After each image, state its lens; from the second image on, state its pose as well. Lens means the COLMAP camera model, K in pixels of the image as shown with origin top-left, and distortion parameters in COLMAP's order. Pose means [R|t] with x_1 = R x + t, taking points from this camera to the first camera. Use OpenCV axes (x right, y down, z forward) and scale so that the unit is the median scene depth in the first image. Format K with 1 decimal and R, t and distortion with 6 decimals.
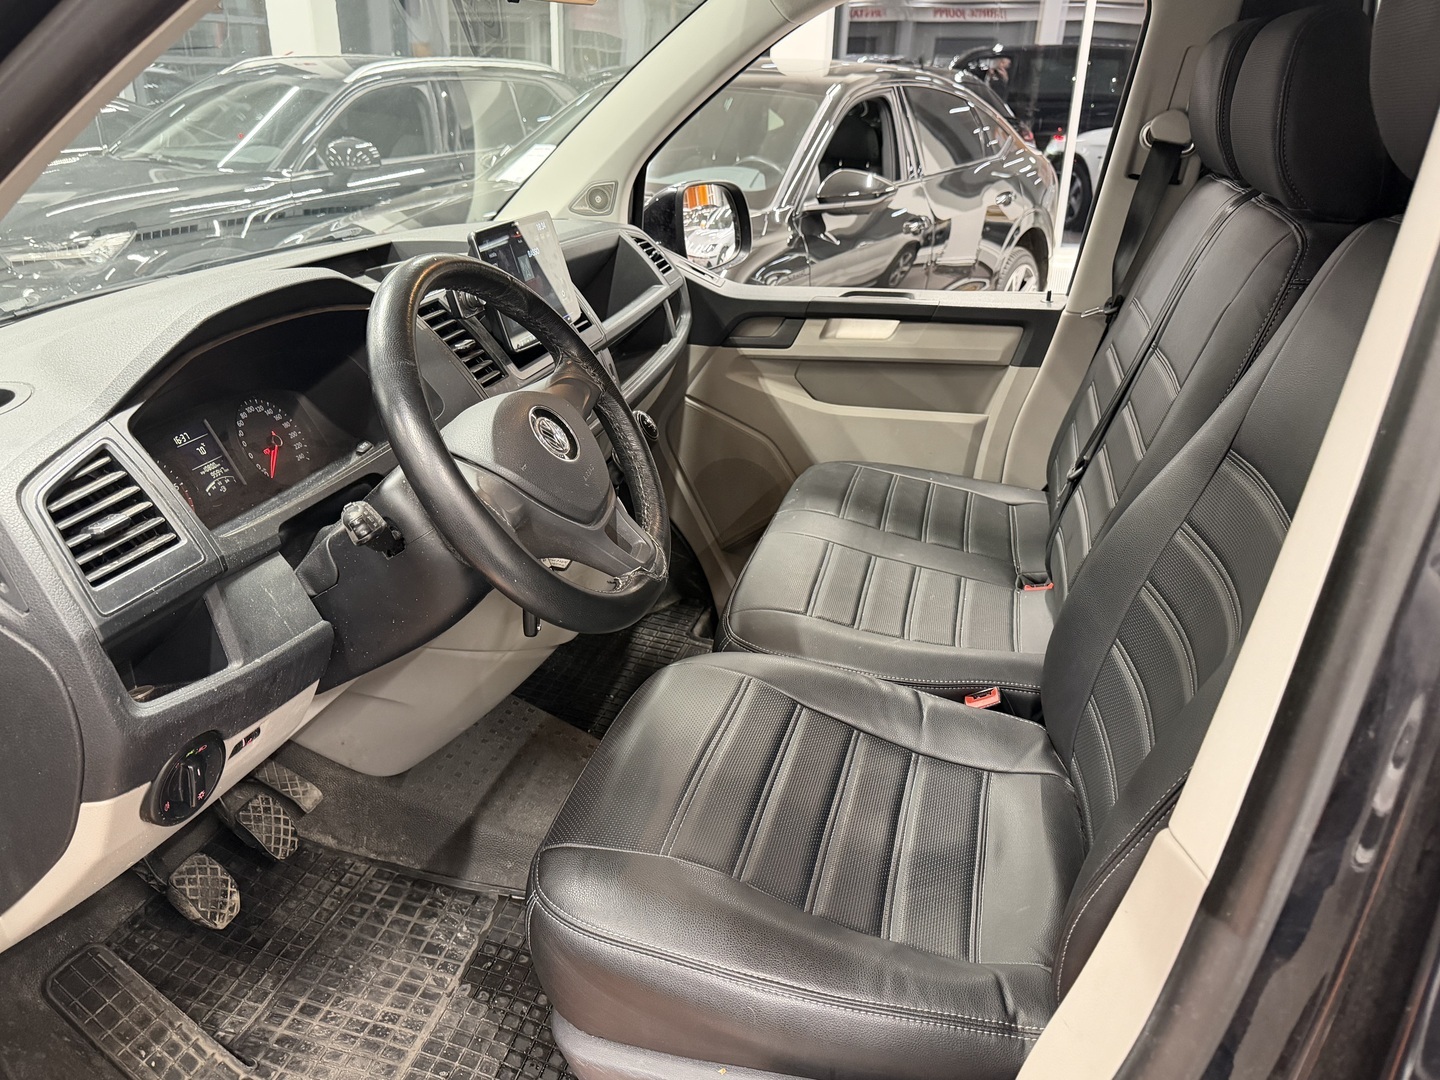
lens RADIAL K [[1096.9, 0, 720.0], [0, 1096.9, 540.0], [0, 0, 1]] dist [0.107287, -0.151166]
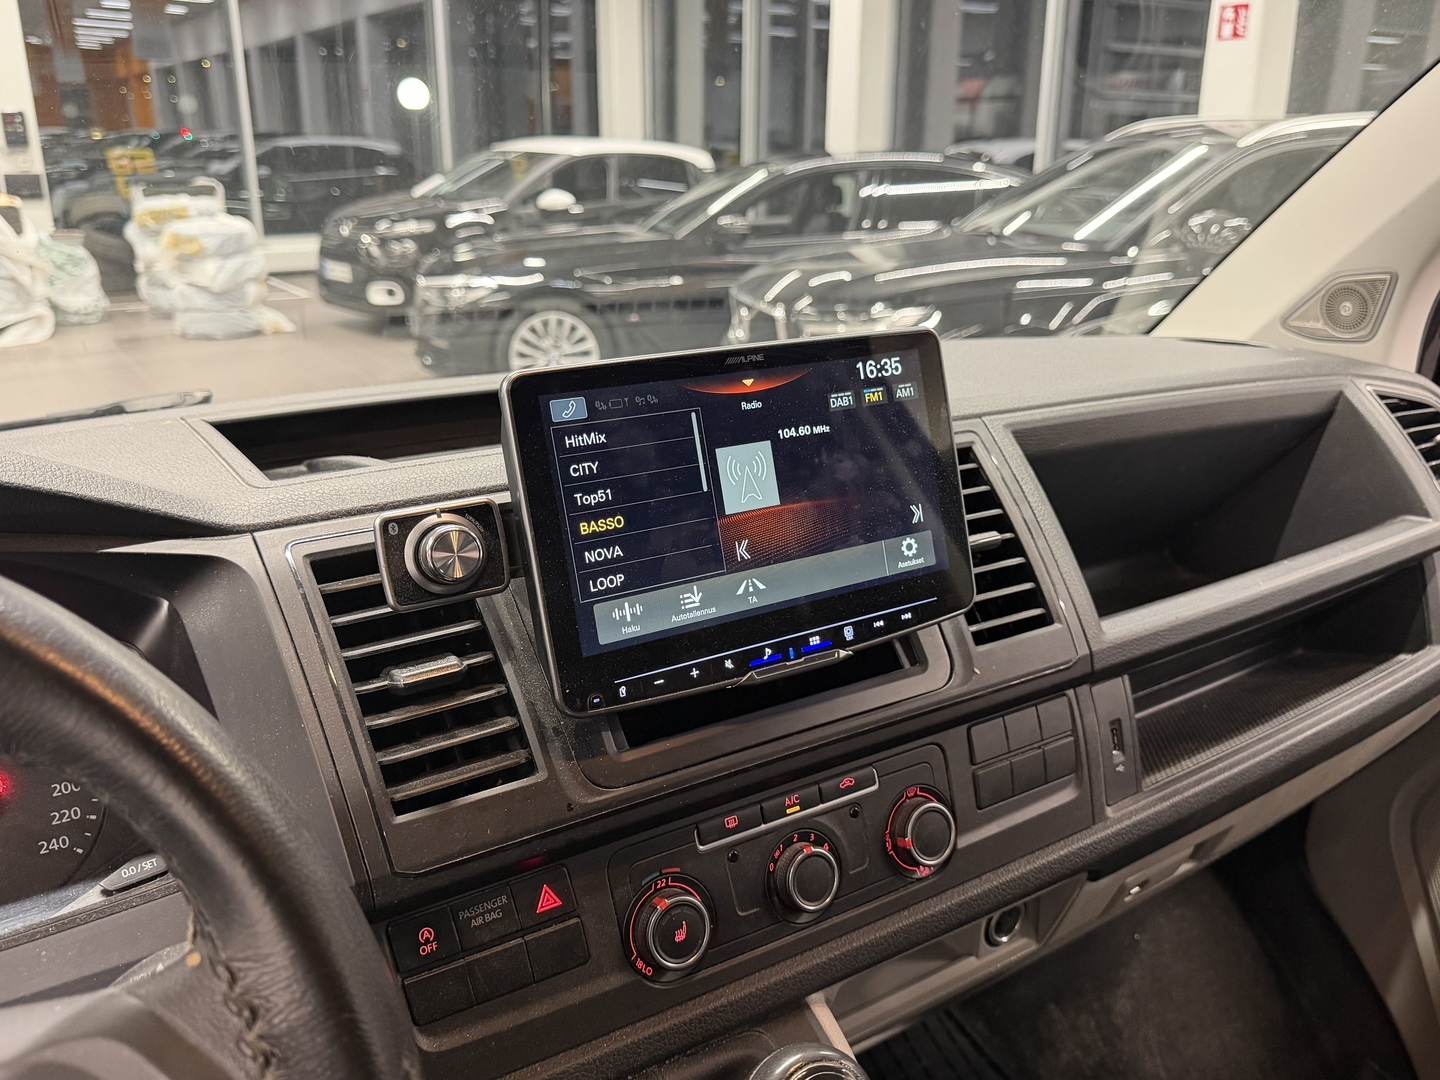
lens RADIAL K [[1314.2, 0, 720.0], [0, 1314.2, 540.0], [0, 0, 1]] dist [-0.001396, -0.001696]
pose [[0.755505, 0.185629, -0.628295, 0.054738], [-0.251978, 0.967581, -0.017125, -0.139119], [0.604748, 0.171254, 0.777787, 0.432805]]
